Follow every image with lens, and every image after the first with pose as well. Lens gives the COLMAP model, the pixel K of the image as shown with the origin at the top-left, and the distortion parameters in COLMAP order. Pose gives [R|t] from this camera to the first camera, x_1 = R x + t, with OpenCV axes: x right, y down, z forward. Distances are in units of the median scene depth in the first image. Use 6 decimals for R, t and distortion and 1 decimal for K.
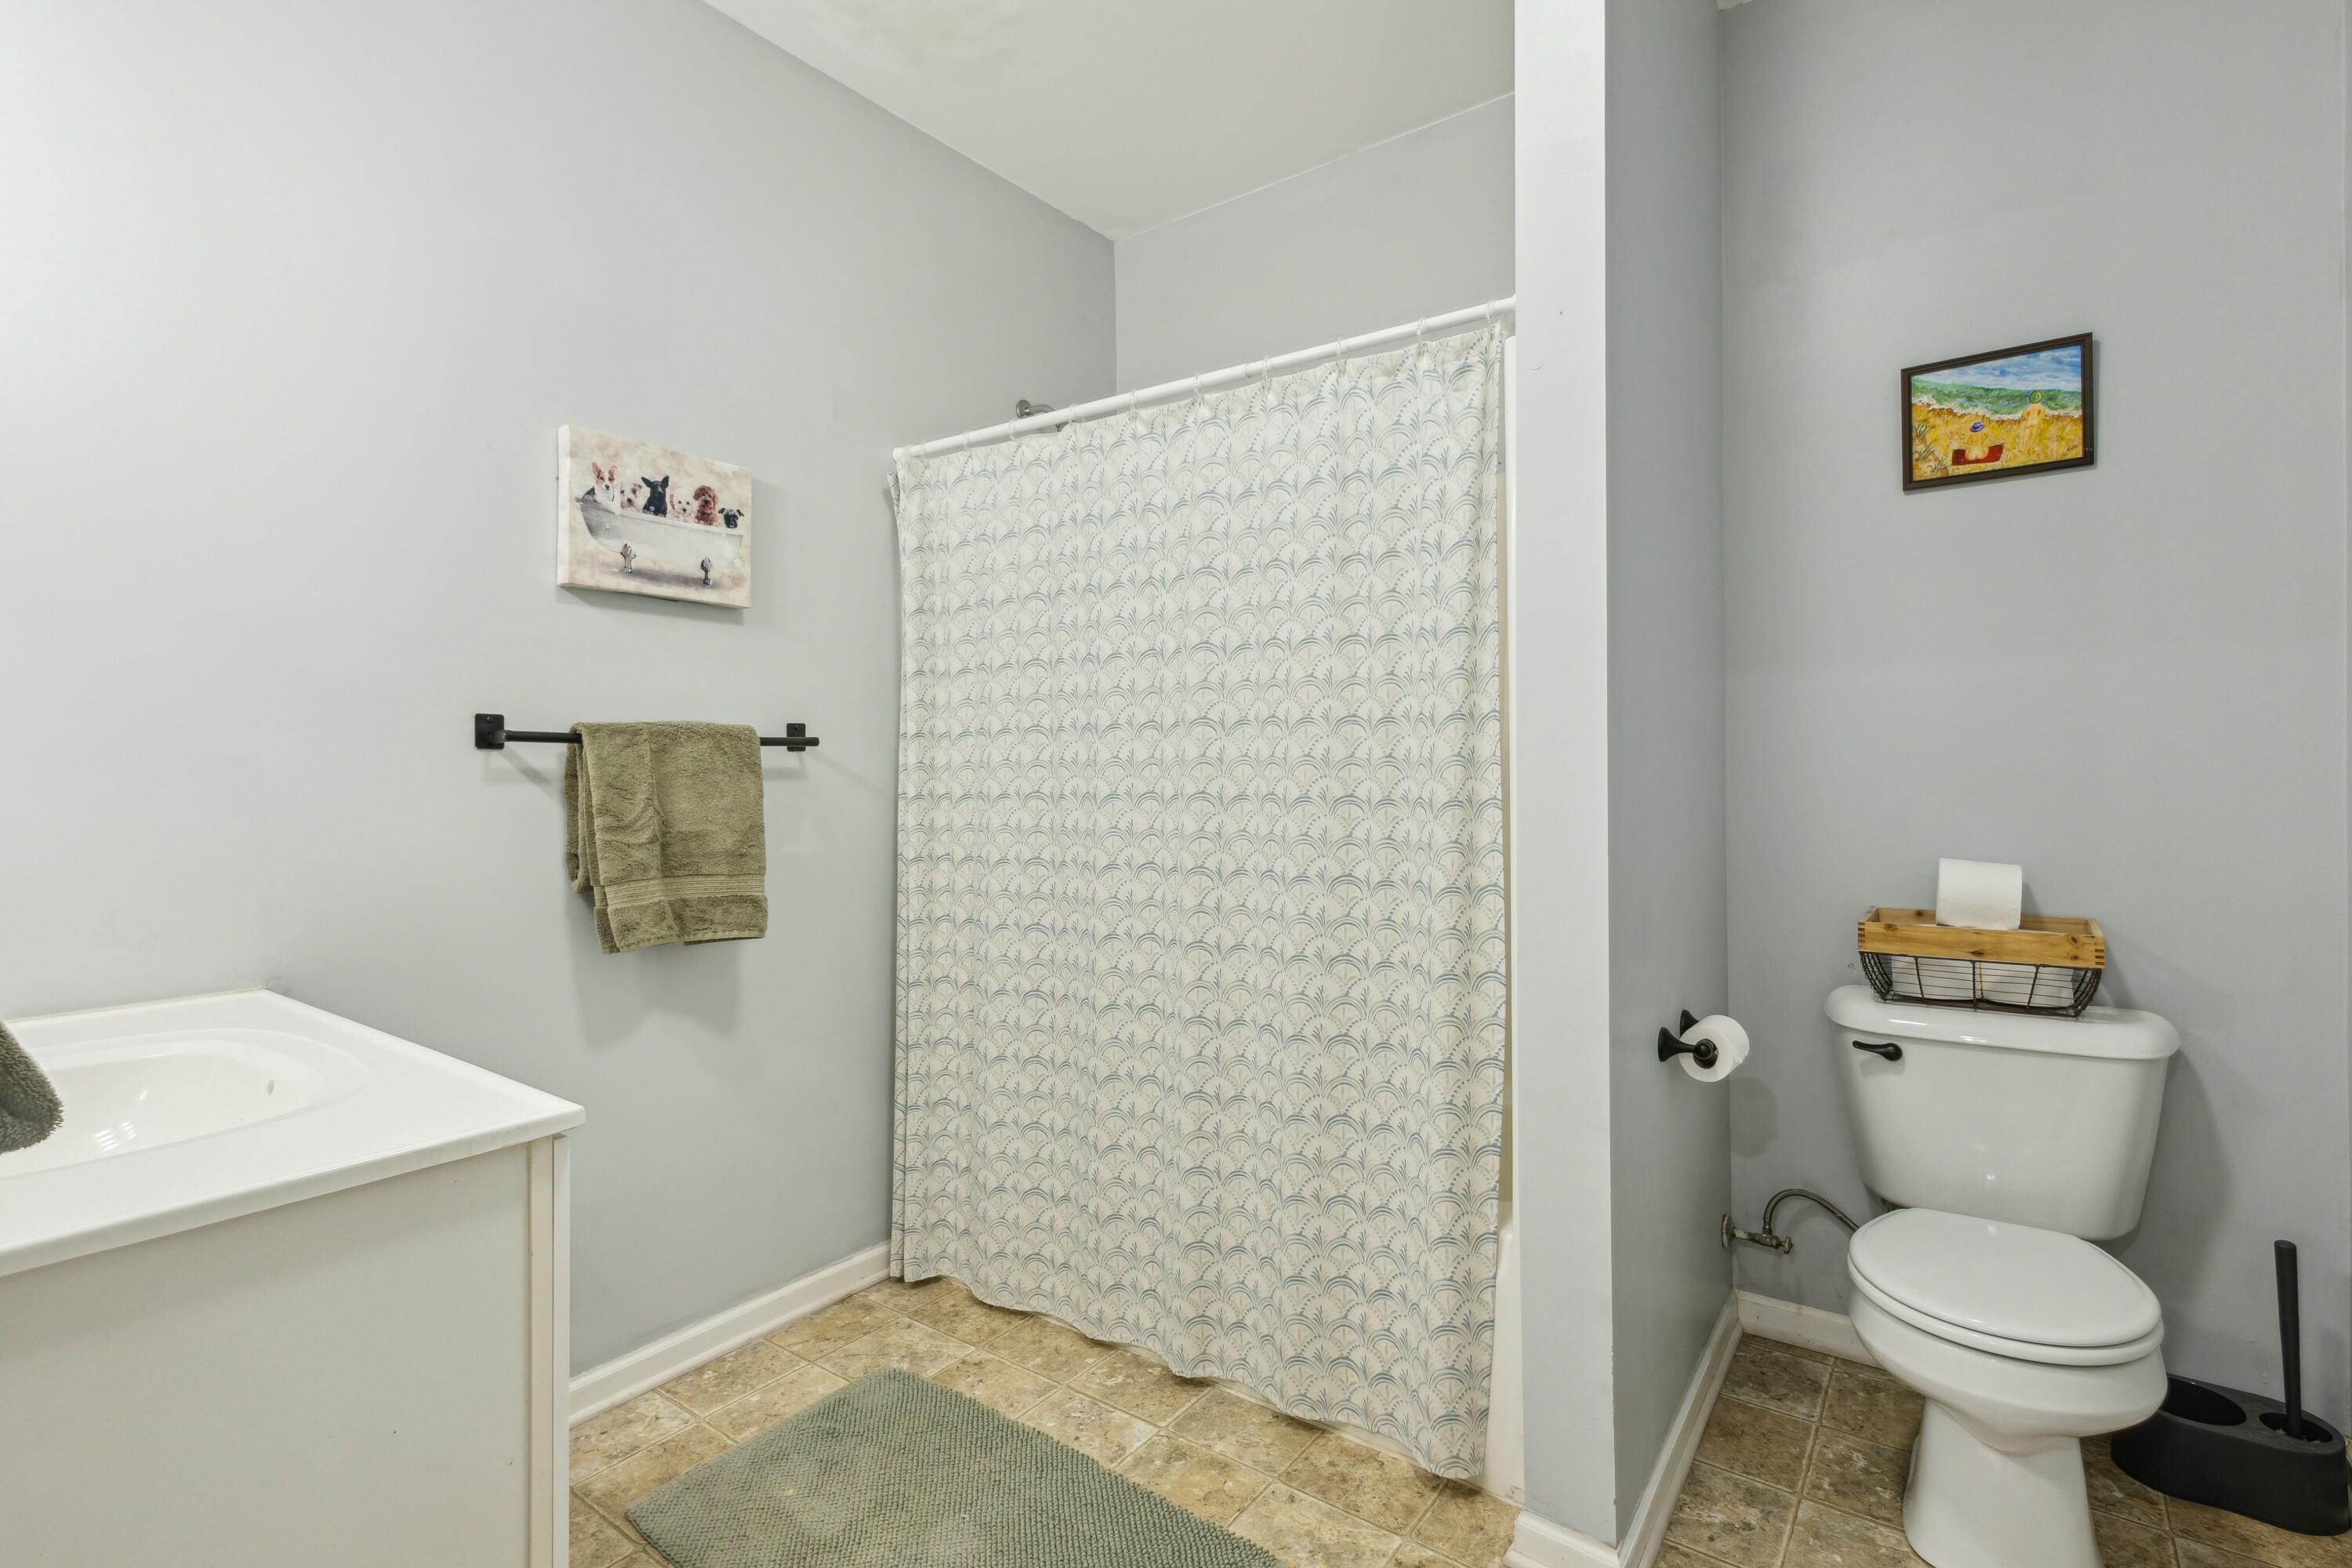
lens RADIAL K [[1090.8, 0, 1165.5], [0, 1090.8, 772.5], [0, 0, 1]] dist [0.002137, 0.000016]
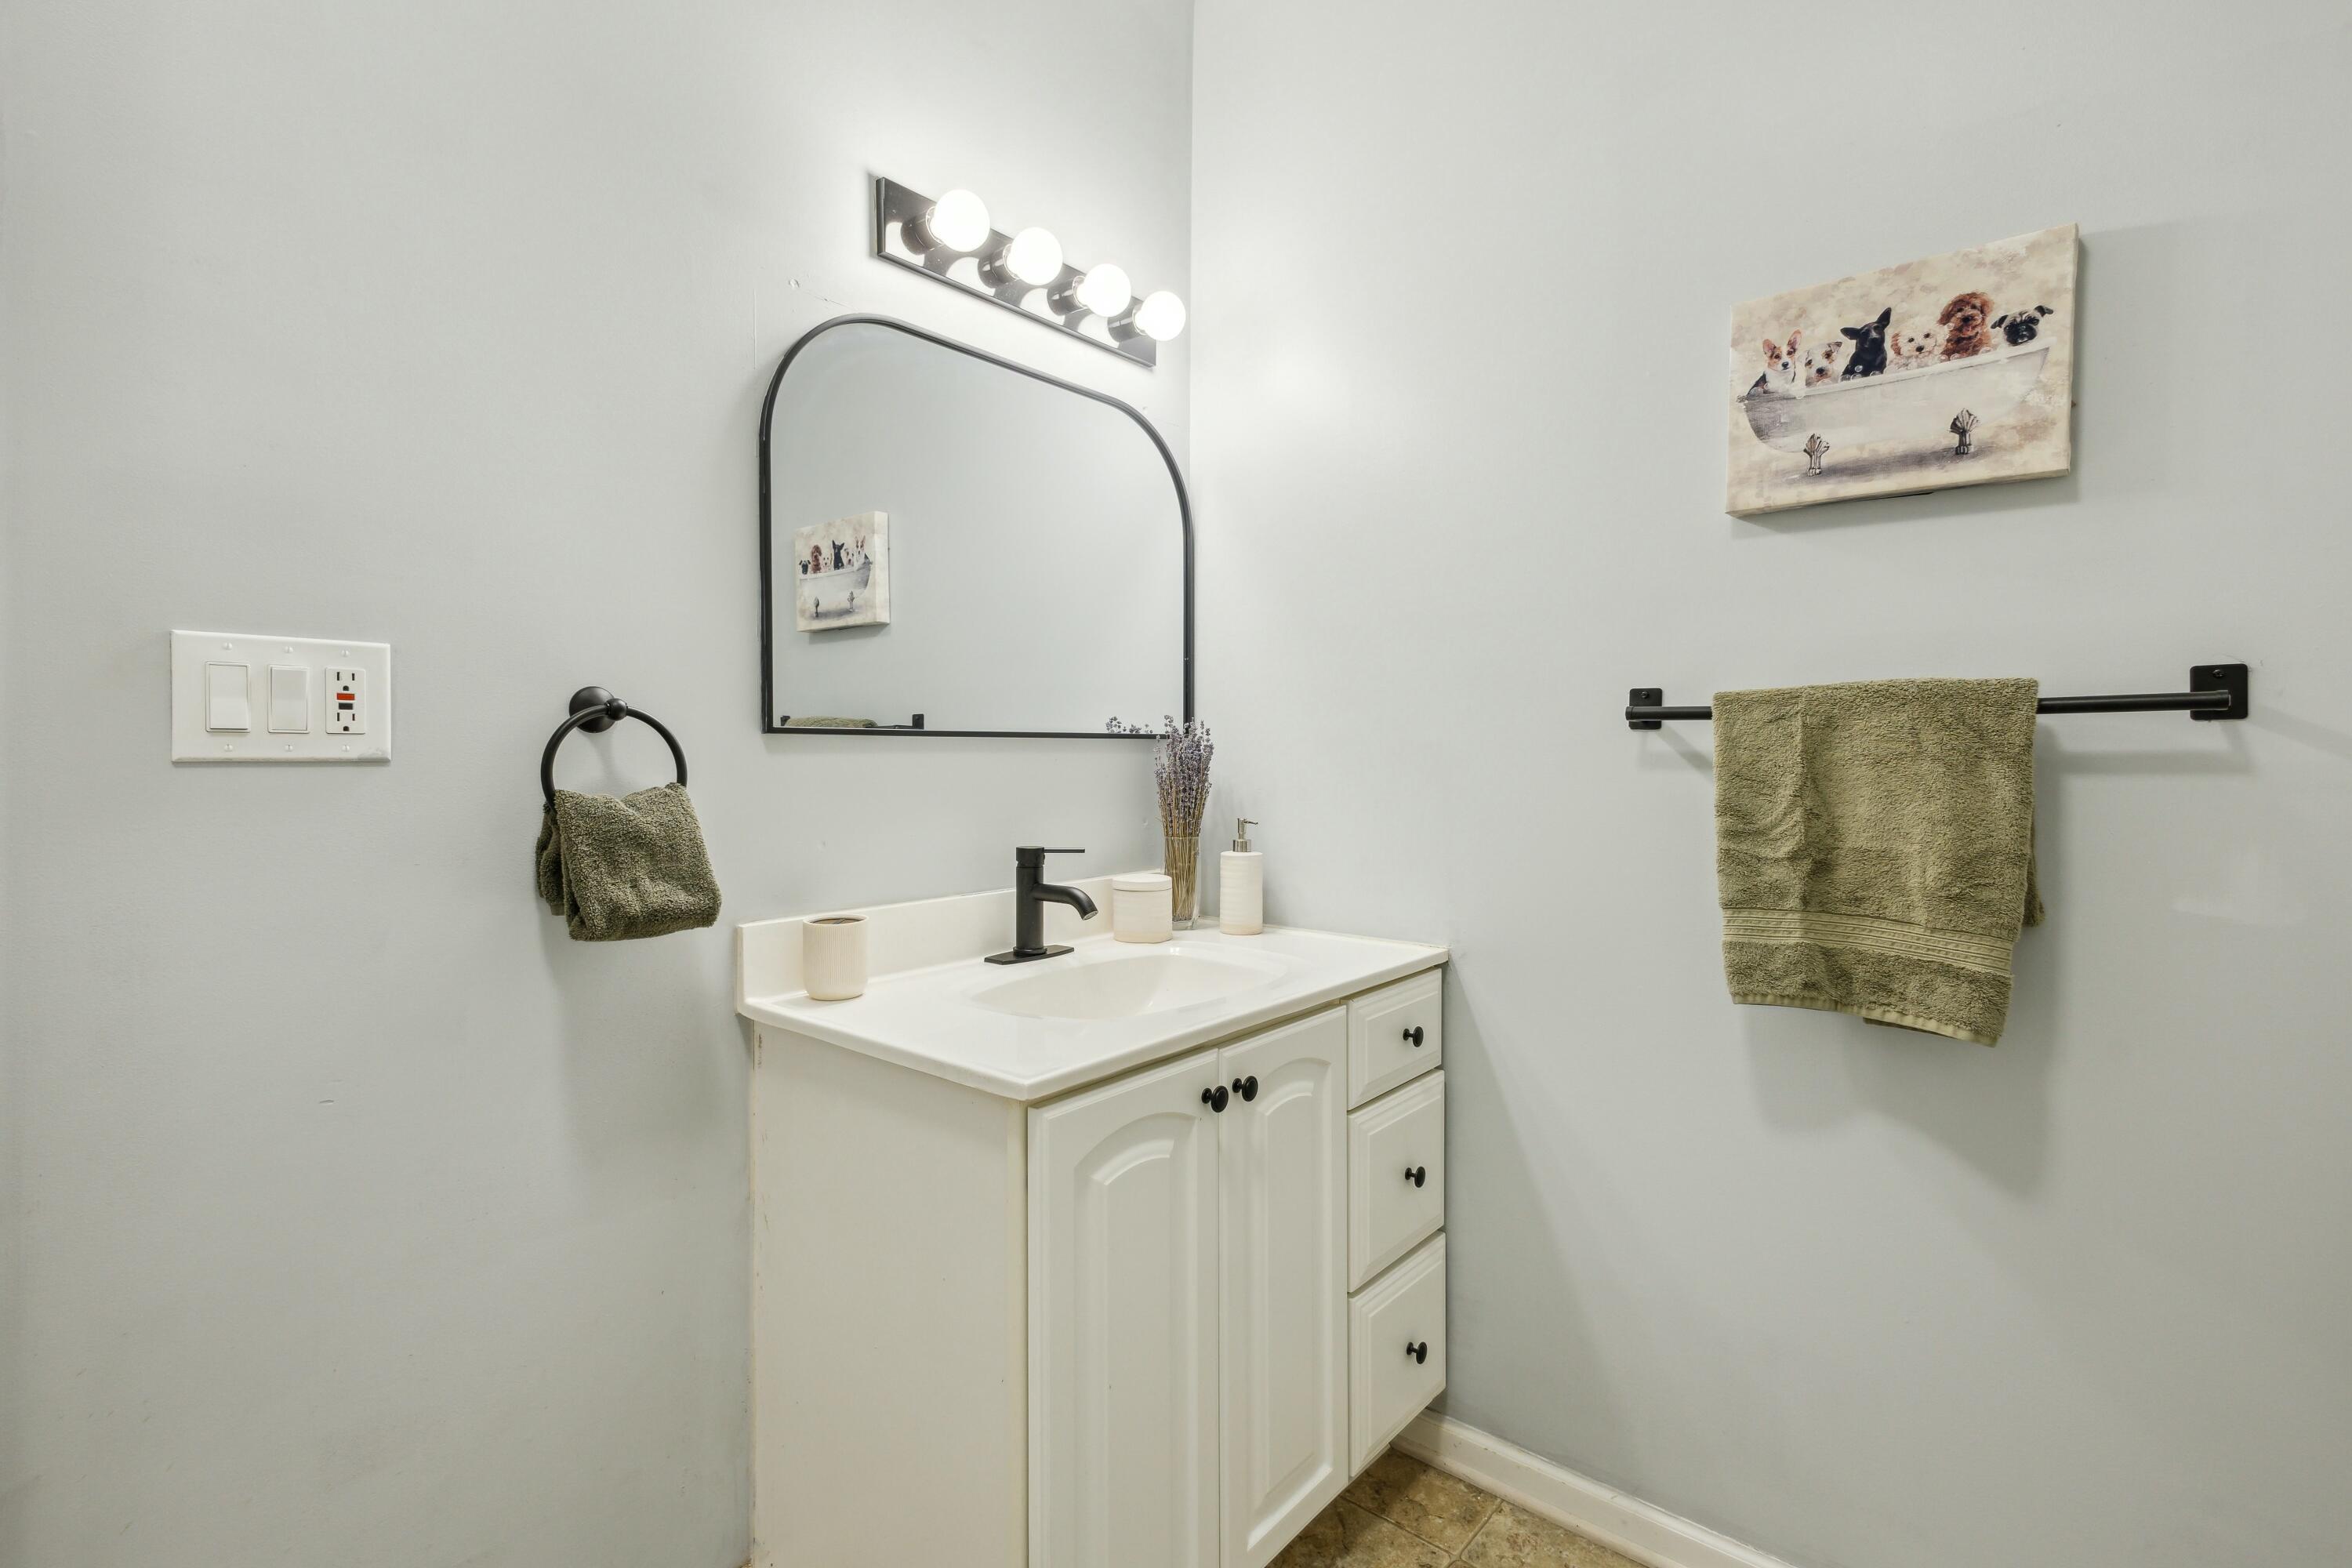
lens RADIAL K [[1090.8, 0, 1163.0], [0, 1090.8, 768.6], [0, 0, 1]] dist [0.002137, 0.000016]
pose [[-0.078988, 0.021555, -0.996642, 0.247996], [-0.003012, 0.999756, 0.021861, -0.007260], [0.996871, 0.004728, -0.078904, 0.633226]]
